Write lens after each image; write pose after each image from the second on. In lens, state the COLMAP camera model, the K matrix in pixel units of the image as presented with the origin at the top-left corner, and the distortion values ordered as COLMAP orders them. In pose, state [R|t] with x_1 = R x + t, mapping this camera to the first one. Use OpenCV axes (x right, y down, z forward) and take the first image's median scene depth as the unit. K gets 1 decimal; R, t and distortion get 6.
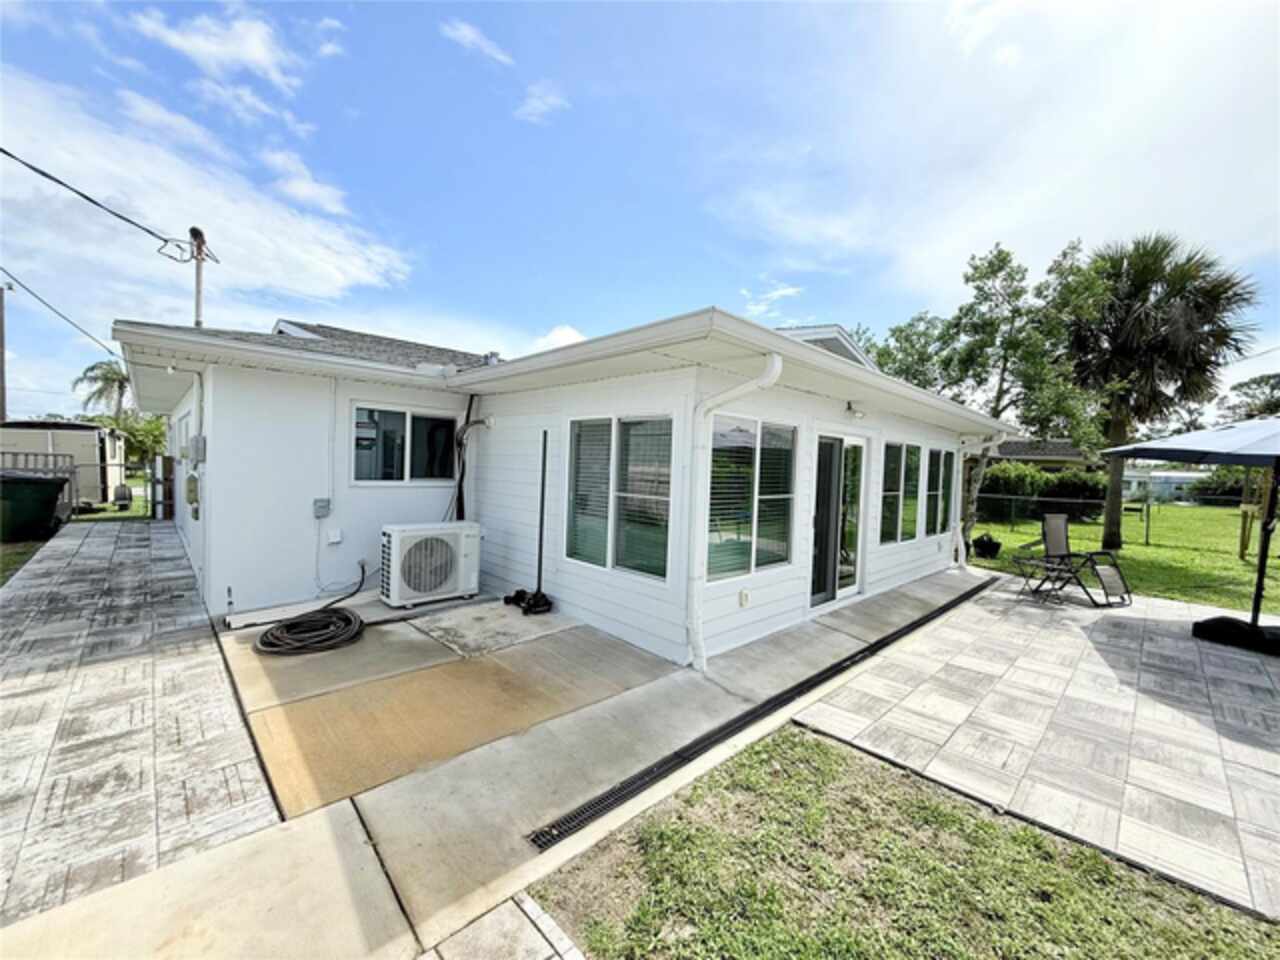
lens RADIAL K [[506.6, 0, 641.5], [0, 506.6, 481.7], [0, 0, 1]] dist [0.001481, -0.000225]
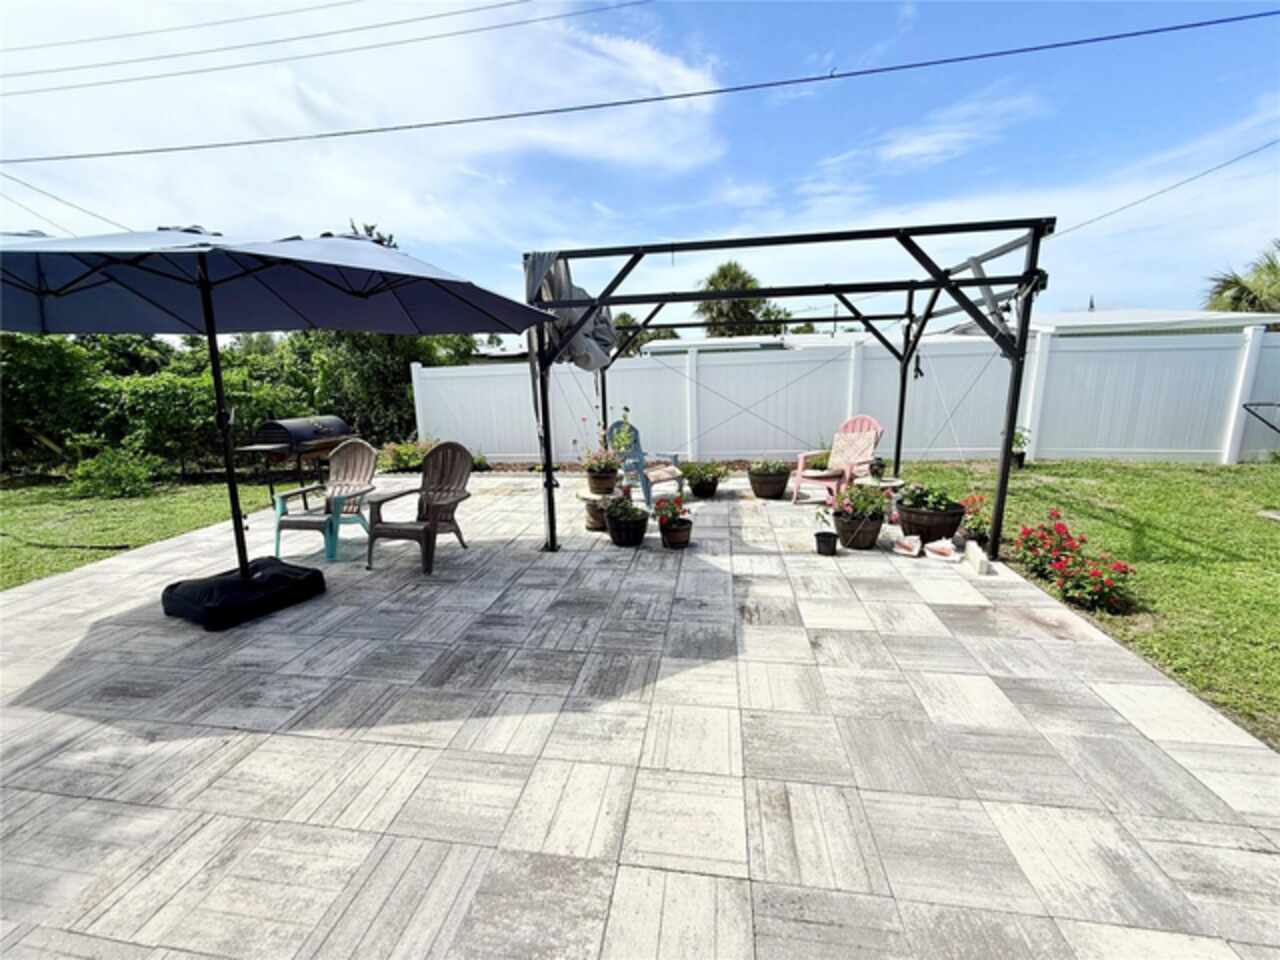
lens RADIAL K [[506.6, 0, 633.1], [0, 506.6, 479.8], [0, 0, 1]] dist [0.001481, -0.000225]
pose [[-0.597941, -0.183978, 0.780140, 0.407419], [0.030883, 0.967291, 0.251783, 0.013970], [-0.800945, 0.174644, -0.572701, 0.939852]]
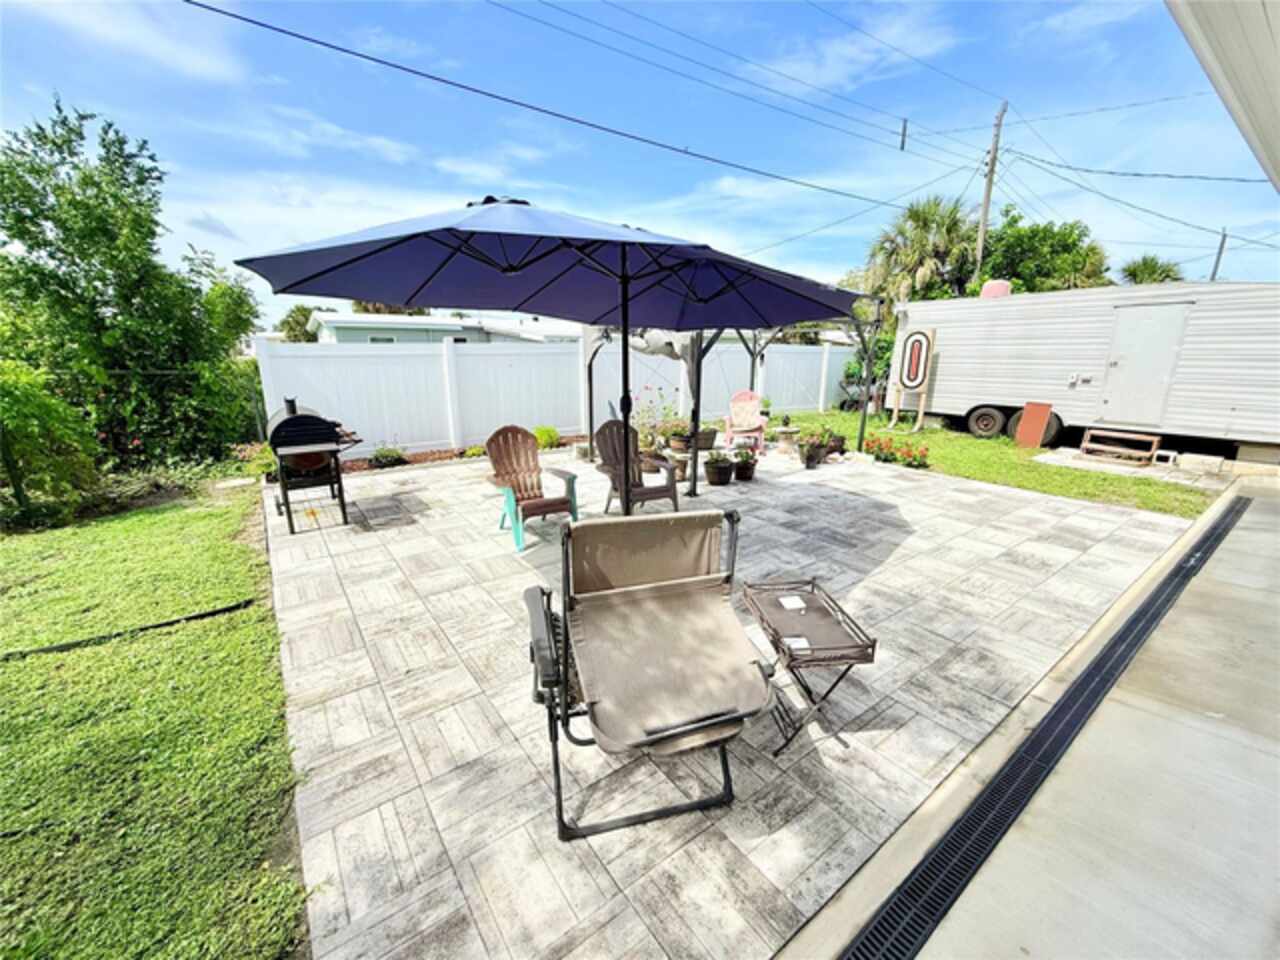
lens RADIAL K [[506.6, 0, 637.9], [0, 506.6, 478.7], [0, 0, 1]] dist [0.001481, -0.000225]
pose [[-0.988334, -0.079470, 0.129927, 1.087455], [-0.039969, 0.958510, 0.282242, -0.011188], [-0.146966, 0.273756, -0.950504, 1.640645]]
